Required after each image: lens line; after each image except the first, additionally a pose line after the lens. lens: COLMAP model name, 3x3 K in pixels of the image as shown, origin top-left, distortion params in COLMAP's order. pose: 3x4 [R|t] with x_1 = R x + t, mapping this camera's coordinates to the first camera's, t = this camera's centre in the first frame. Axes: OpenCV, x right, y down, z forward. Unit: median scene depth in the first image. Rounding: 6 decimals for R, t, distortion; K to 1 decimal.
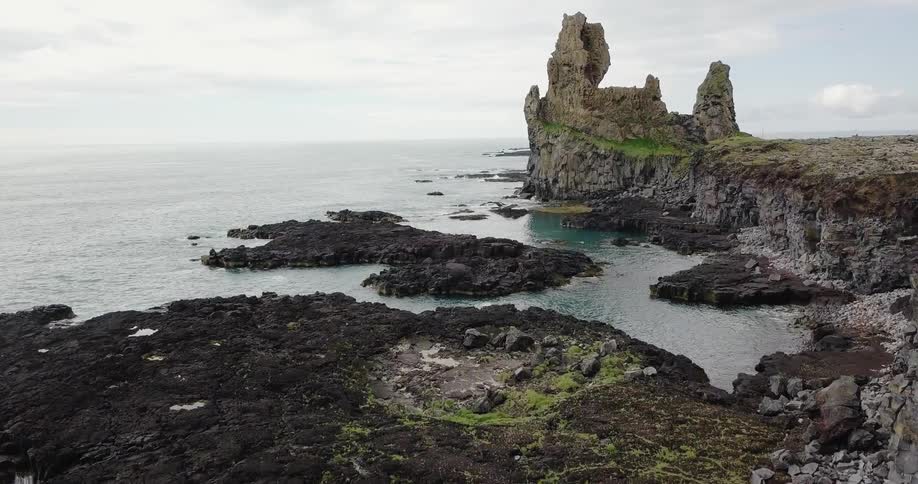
lens RADIAL K [[686.9, 0, 459.0], [0, 686.9, 242.0], [0, 0, 1]] dist [-0.011490, -0.001709]
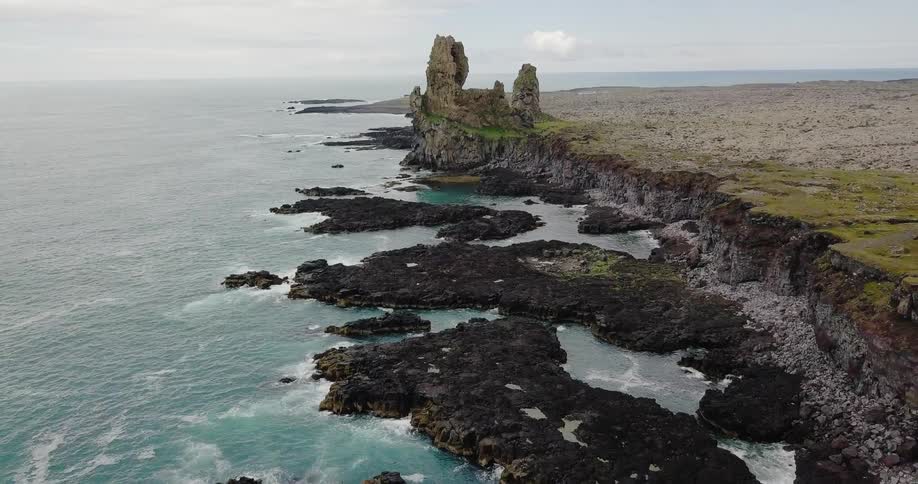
lens RADIAL K [[706.6, 0, 457.5], [0, 706.6, 251.7], [0, 0, 1]] dist [0.028291, -0.009734]
pose [[0.927782, -0.086511, 0.362956, -0.372904], [0.051639, 0.993160, 0.104722, -0.045853], [-0.369533, -0.078417, 0.925903, -0.380699]]
